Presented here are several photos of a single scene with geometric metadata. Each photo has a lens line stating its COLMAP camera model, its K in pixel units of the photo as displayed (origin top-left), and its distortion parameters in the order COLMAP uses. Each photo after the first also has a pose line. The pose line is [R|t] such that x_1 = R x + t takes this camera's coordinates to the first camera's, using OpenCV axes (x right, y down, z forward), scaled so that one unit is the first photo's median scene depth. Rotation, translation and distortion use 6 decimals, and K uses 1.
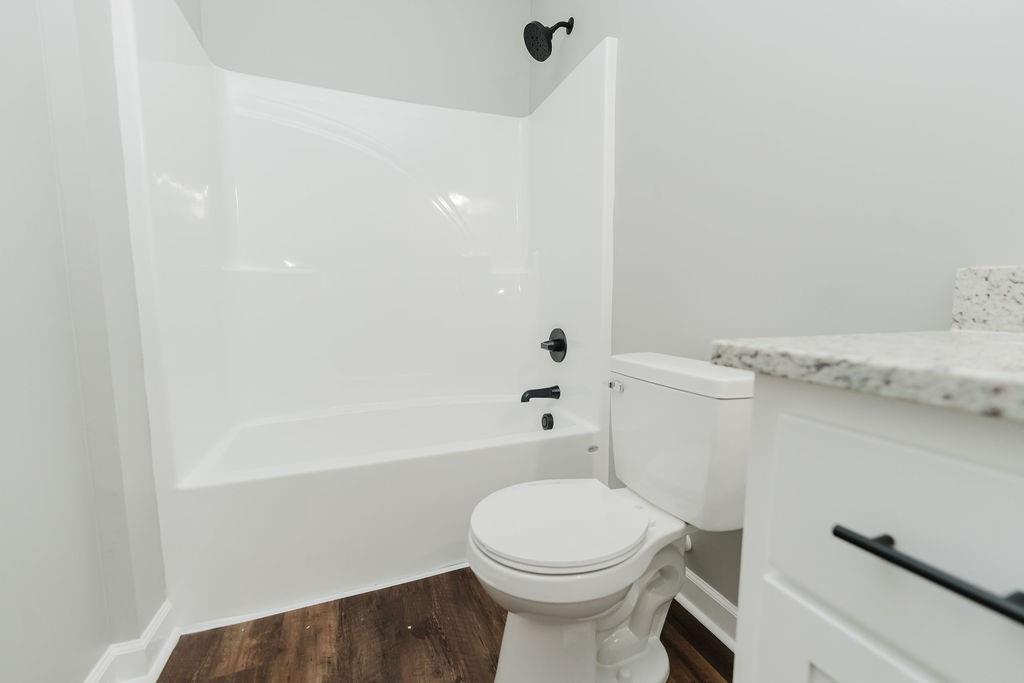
lens RADIAL K [[406.1, 0, 509.6], [0, 406.1, 352.5], [0, 0, 1]] dist [-0.000122, -0.000902]
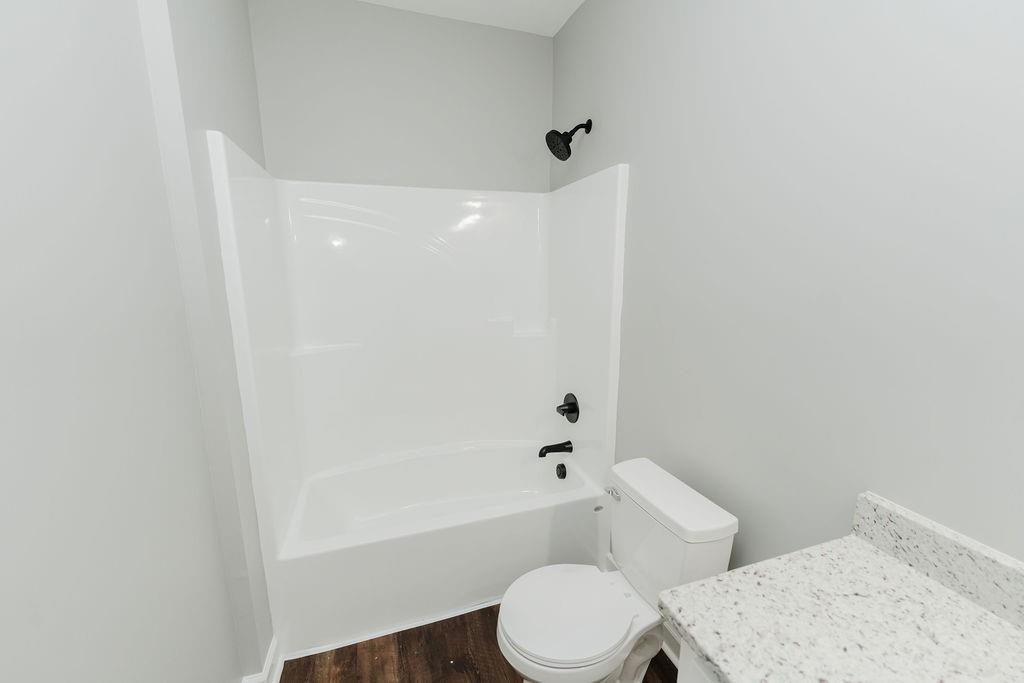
lens RADIAL K [[406.1, 0, 509.6], [0, 406.1, 341.4], [0, 0, 1]] dist [-0.000122, -0.000902]
pose [[0.998956, 0.010680, -0.044424, -0.010464], [-0.006682, 0.995991, 0.089205, -0.469414], [0.045199, -0.088815, 0.995022, -0.209407]]
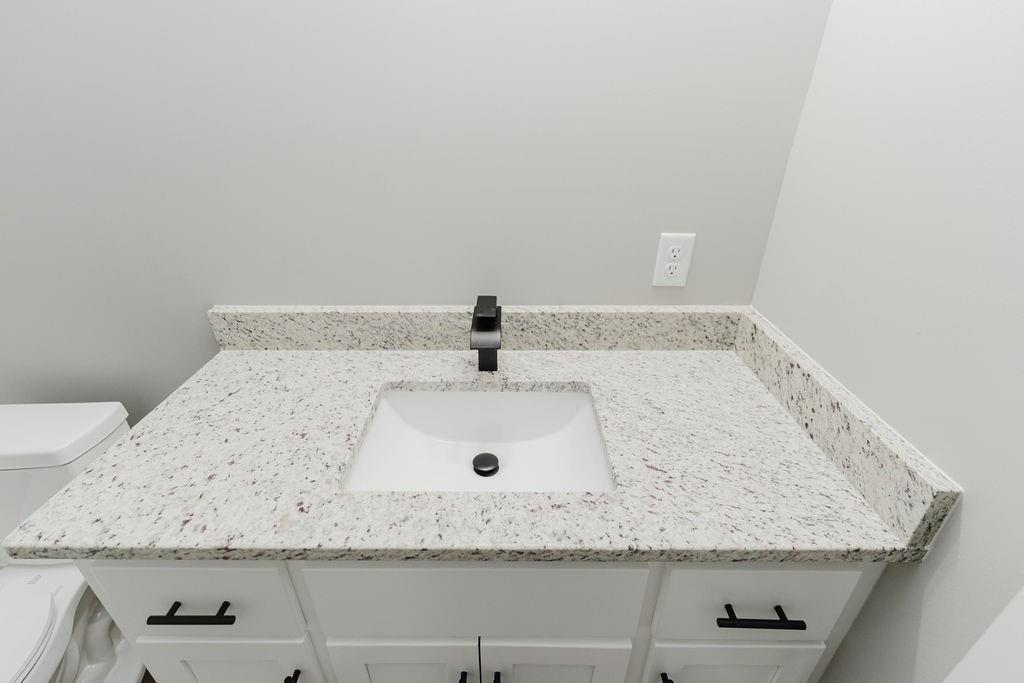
lens RADIAL K [[453.5, 0, 512.3], [0, 453.5, 342.3], [0, 0, 1]] dist [-0.007701, -0.000243]
pose [[0.363924, -0.439704, 0.821109, 0.097149], [0.099841, 0.894895, 0.434966, -0.382104], [-0.926062, -0.076314, 0.369574, -0.304507]]
